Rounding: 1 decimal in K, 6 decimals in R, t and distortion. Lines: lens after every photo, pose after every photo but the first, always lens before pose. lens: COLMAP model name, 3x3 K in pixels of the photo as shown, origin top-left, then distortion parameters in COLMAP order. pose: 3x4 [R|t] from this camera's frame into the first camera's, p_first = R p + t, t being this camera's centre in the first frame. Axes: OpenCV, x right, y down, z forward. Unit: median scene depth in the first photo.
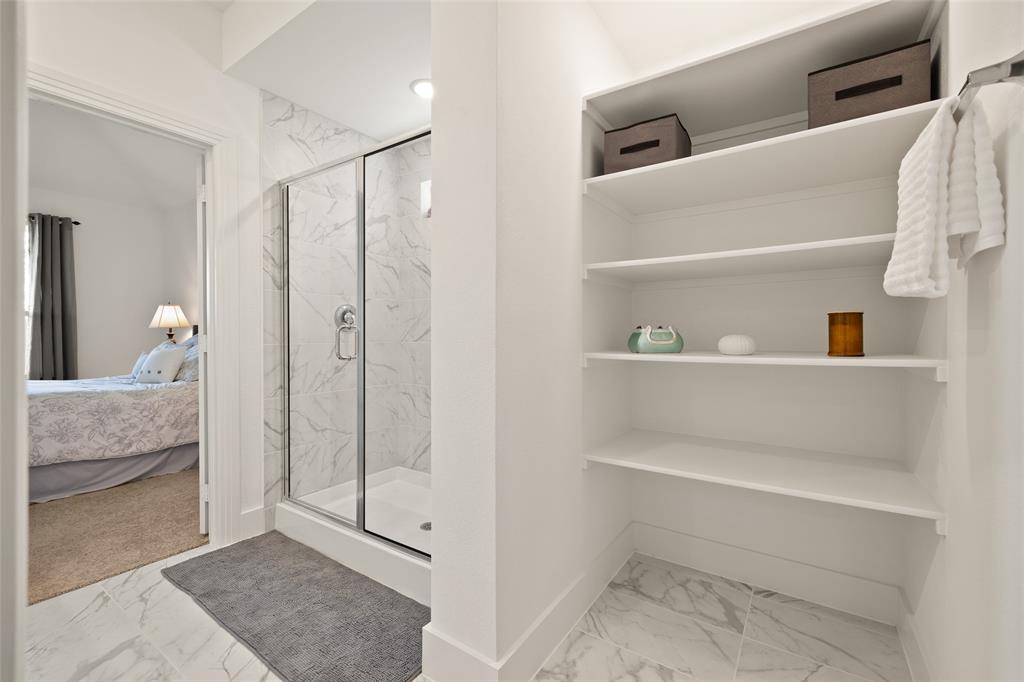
lens RADIAL K [[435.5, 0, 516.5], [0, 435.5, 335.7], [0, 0, 1]] dist [0.004204, 0.000069]
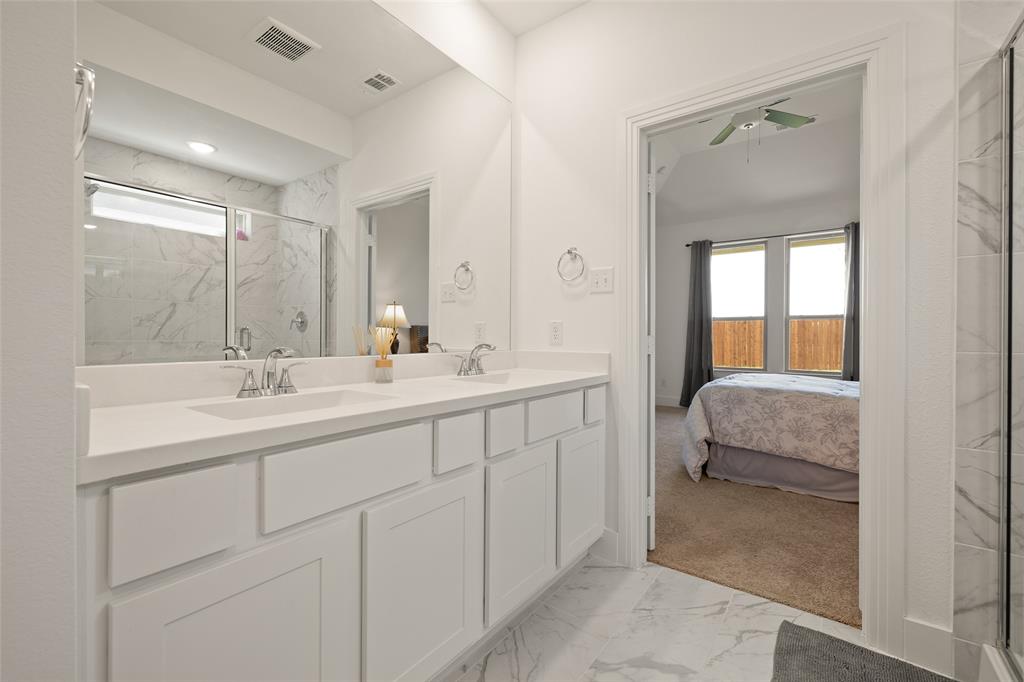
lens RADIAL K [[435.5, 0, 511.7], [0, 435.5, 338.1], [0, 0, 1]] dist [0.004204, 0.000069]
pose [[-0.042701, 0.007566, -0.999059, 0.022064], [-0.006564, 0.999948, 0.007853, 0.000023], [0.999066, 0.006893, -0.042649, 0.386142]]
